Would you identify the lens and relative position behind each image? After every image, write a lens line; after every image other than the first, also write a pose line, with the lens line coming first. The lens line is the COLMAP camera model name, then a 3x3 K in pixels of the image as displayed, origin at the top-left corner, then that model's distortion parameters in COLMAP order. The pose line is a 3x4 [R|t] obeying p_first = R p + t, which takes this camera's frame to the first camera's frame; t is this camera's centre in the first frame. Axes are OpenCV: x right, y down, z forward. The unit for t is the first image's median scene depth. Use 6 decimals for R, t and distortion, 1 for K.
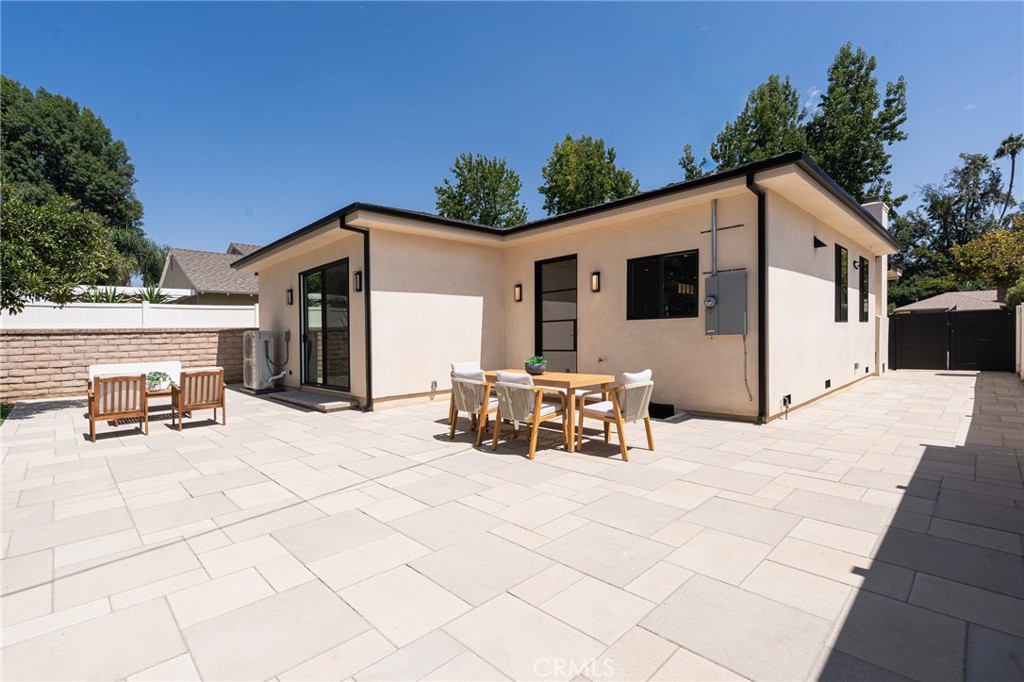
lens RADIAL K [[476.3, 0, 509.2], [0, 476.3, 339.9], [0, 0, 1]] dist [-0.002576, 0.000411]
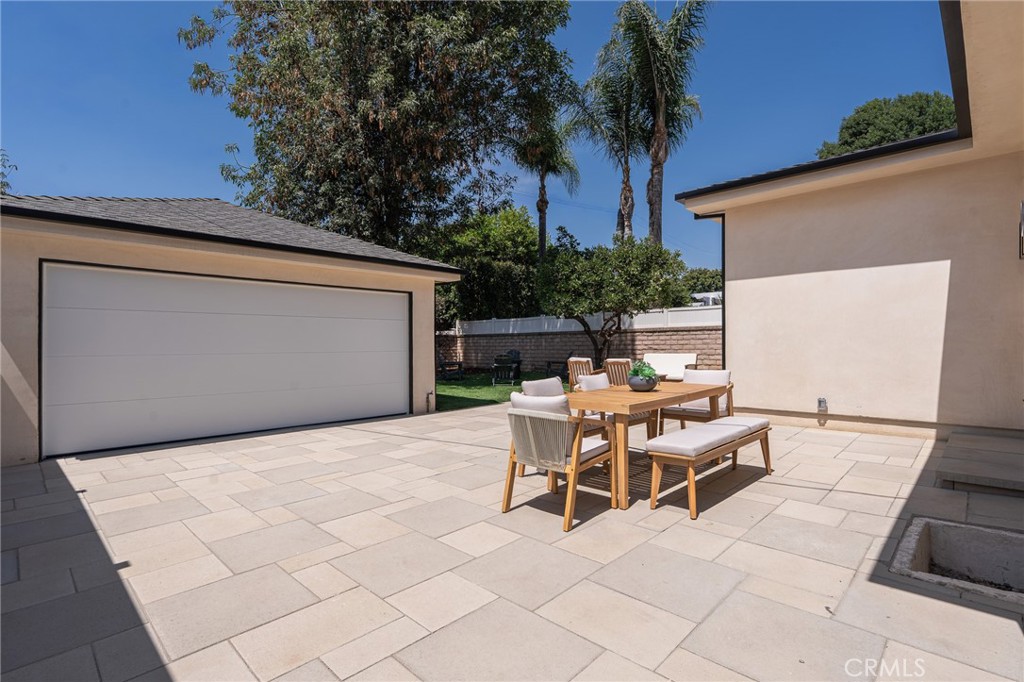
lens RADIAL K [[476.3, 0, 503.0], [0, 476.3, 336.2], [0, 0, 1]] dist [-0.002576, 0.000411]
pose [[0.022080, 0.007759, -0.999726, 1.199595], [0.006449, 0.999948, 0.007903, -0.028998], [0.999735, -0.006621, 0.022029, 1.205345]]
